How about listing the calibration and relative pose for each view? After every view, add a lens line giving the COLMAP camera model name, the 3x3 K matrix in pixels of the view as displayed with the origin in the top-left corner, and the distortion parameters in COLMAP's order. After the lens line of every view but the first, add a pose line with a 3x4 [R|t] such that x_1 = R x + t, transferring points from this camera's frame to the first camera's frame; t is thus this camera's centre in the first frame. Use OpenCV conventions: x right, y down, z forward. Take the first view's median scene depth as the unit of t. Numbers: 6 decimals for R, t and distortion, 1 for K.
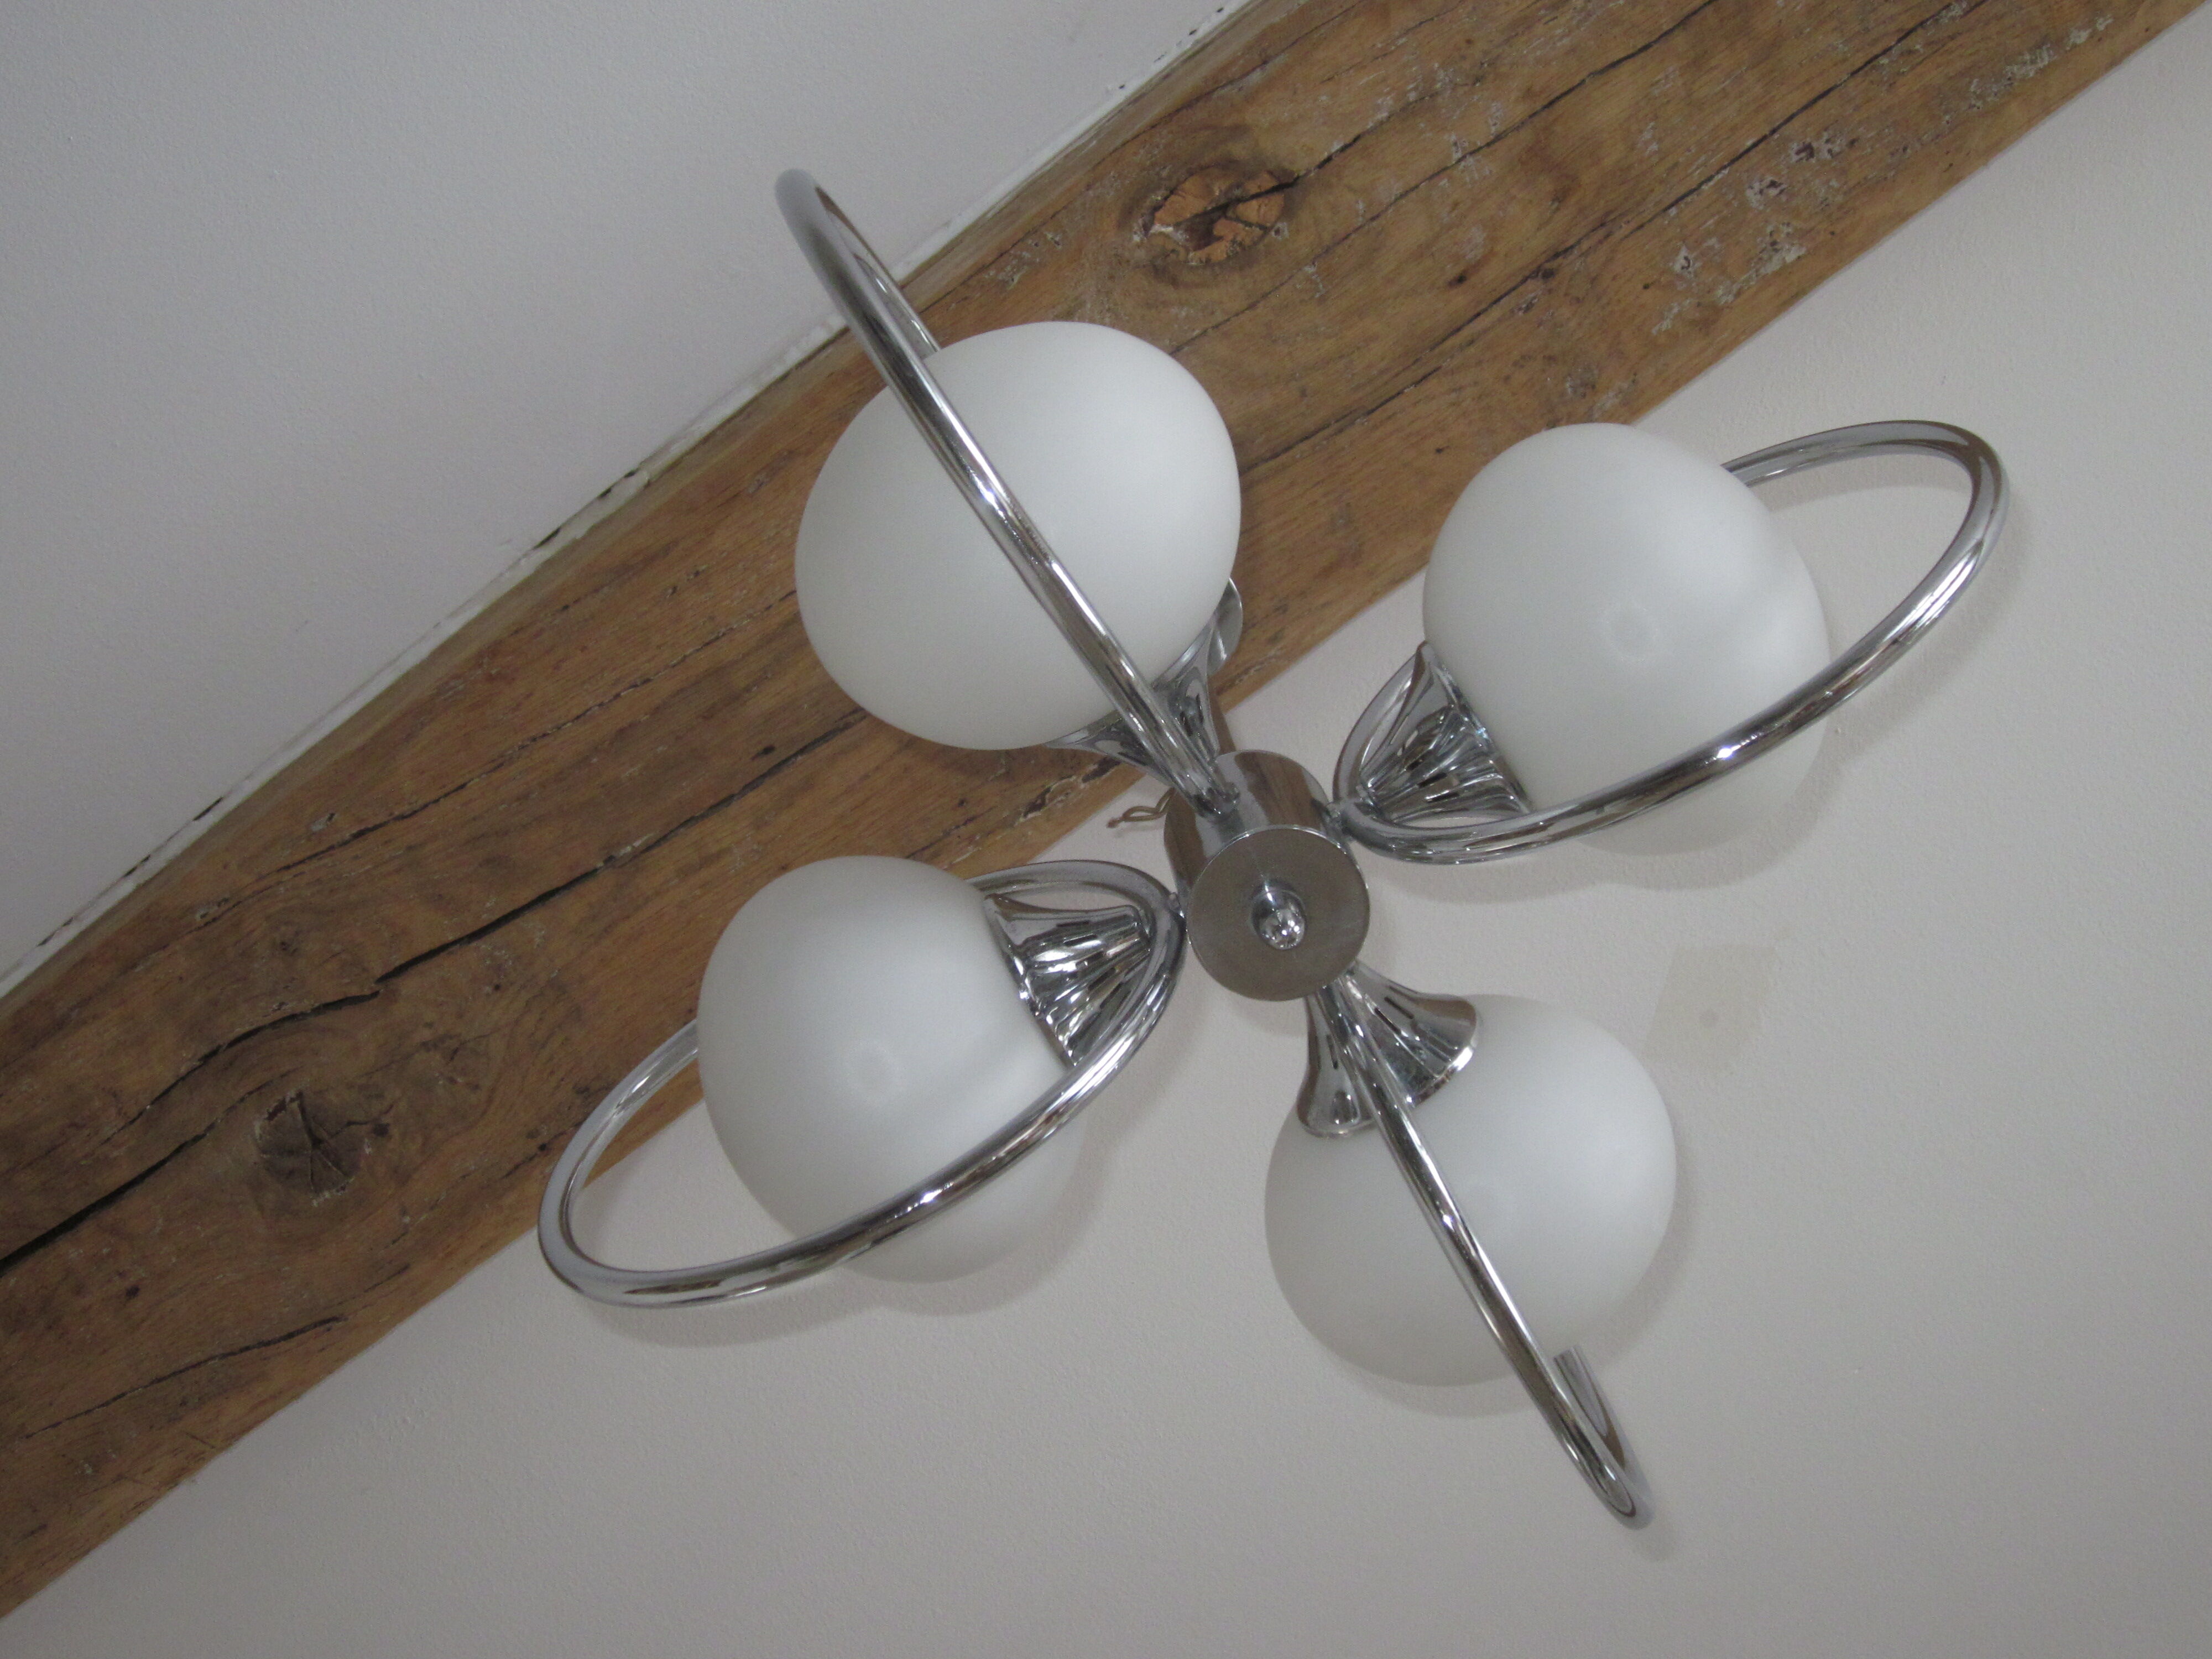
lens RADIAL K [[2938.2, 0, 1106.0], [0, 2938.2, 829.5], [0, 0, 1]] dist [-0.073065, -0.018584]
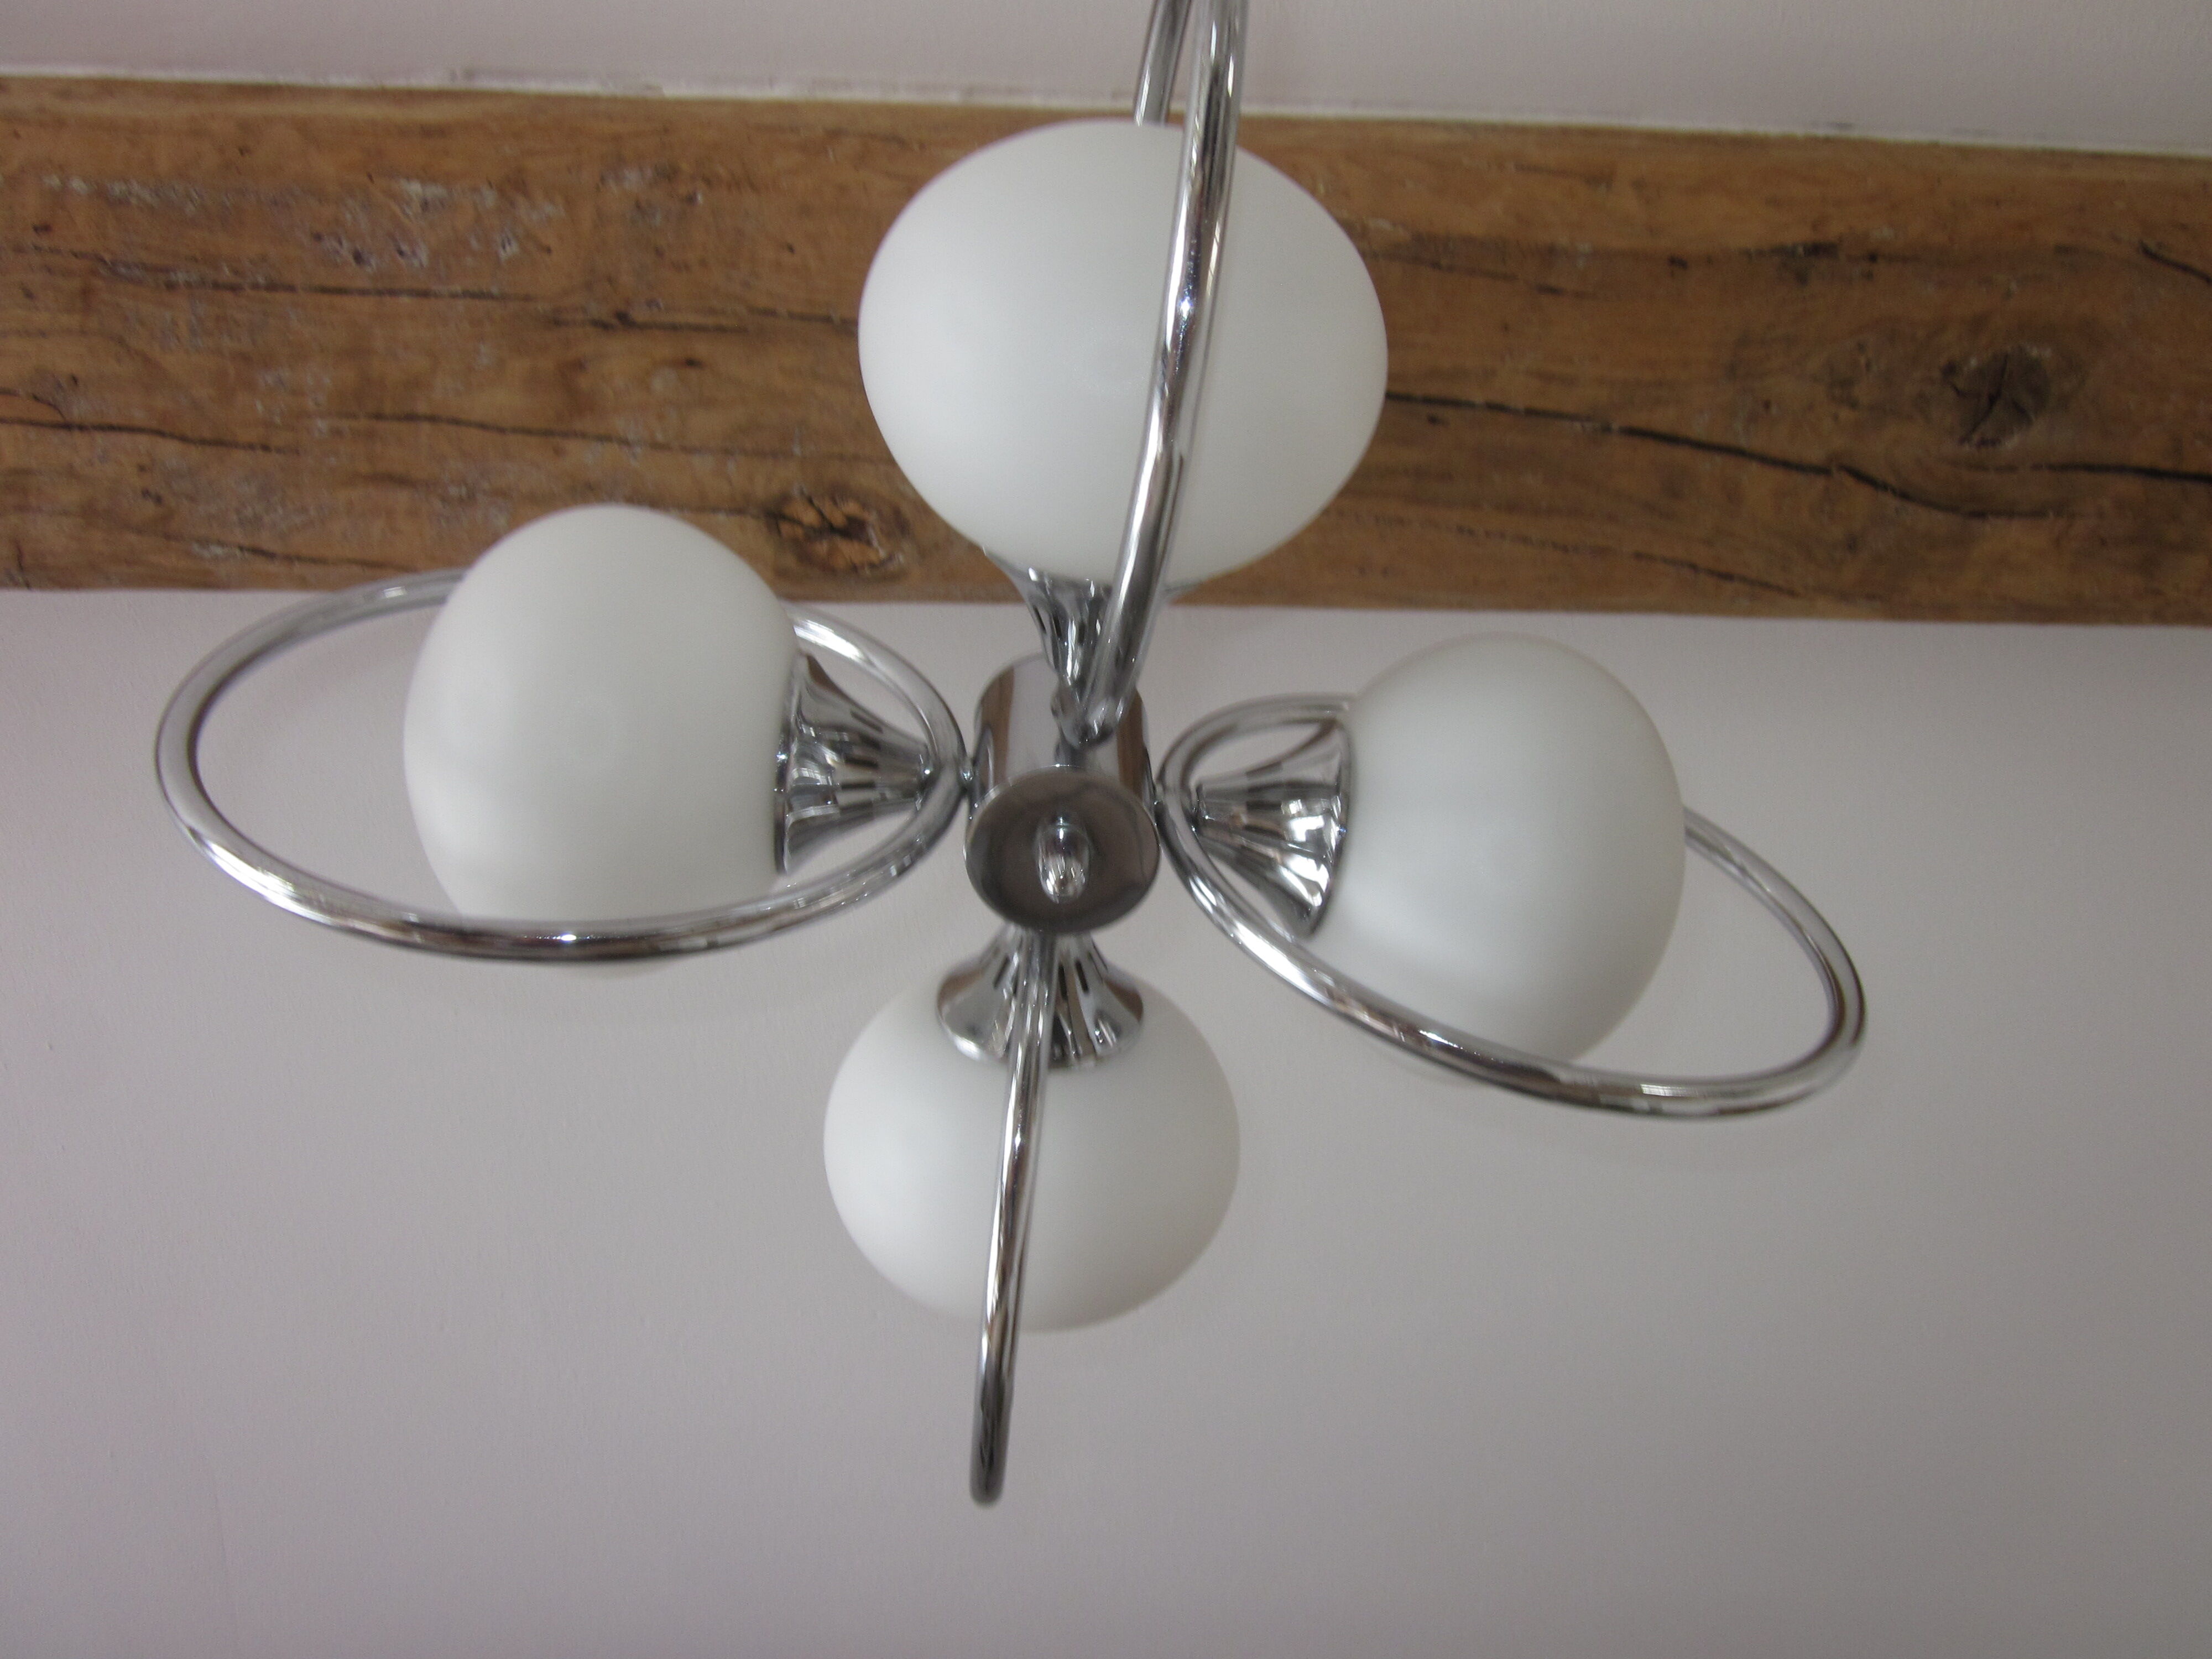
lens RADIAL K [[1862.3, 0, 1106.0], [0, 1862.3, 829.5], [0, 0, 1]] dist [-0.023187, 0.008072]
pose [[-0.767468, -0.501395, -0.399493, 0.189021], [0.628512, -0.465650, -0.623010, 0.267800], [0.126350, -0.729227, 0.672505, 0.396006]]
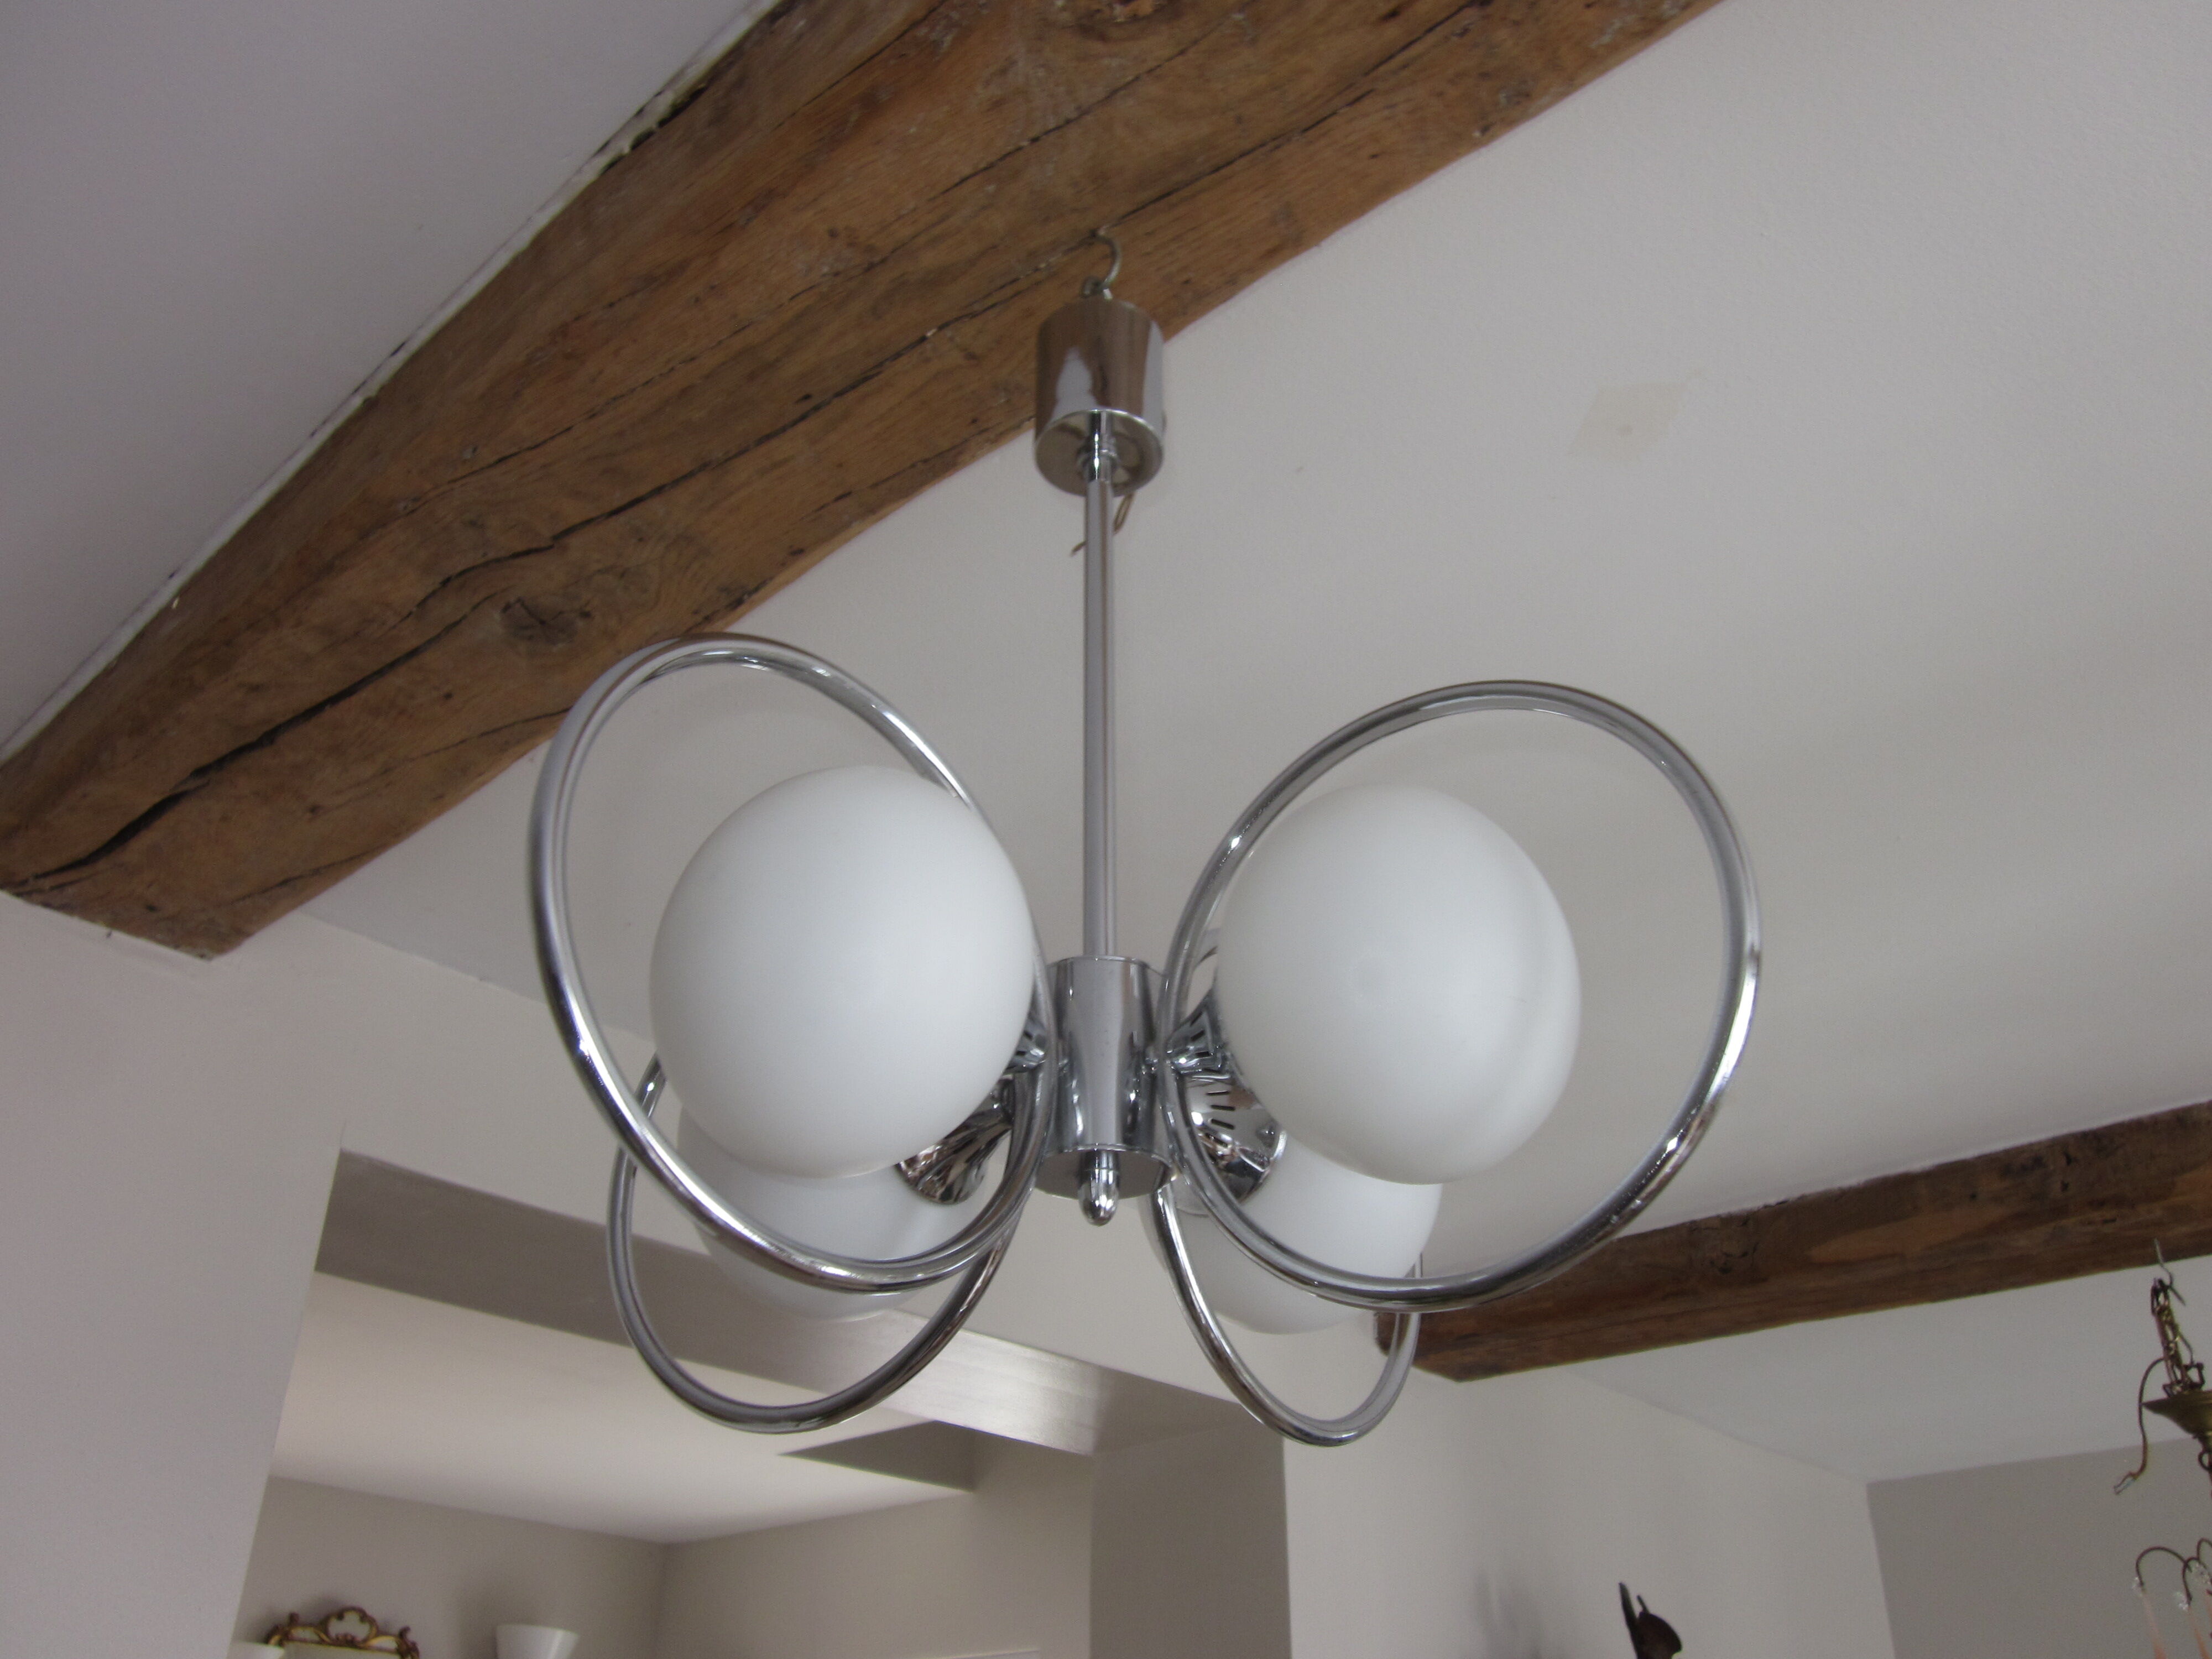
lens RADIAL K [[1862.3, 0, 1106.0], [0, 1862.3, 829.5], [0, 0, 1]] dist [-0.023187, 0.008072]
pose [[0.992250, 0.010741, -0.123795, 0.102583], [0.073652, 0.751555, 0.655546, -0.386510], [0.100080, -0.659583, 0.744939, 0.336540]]
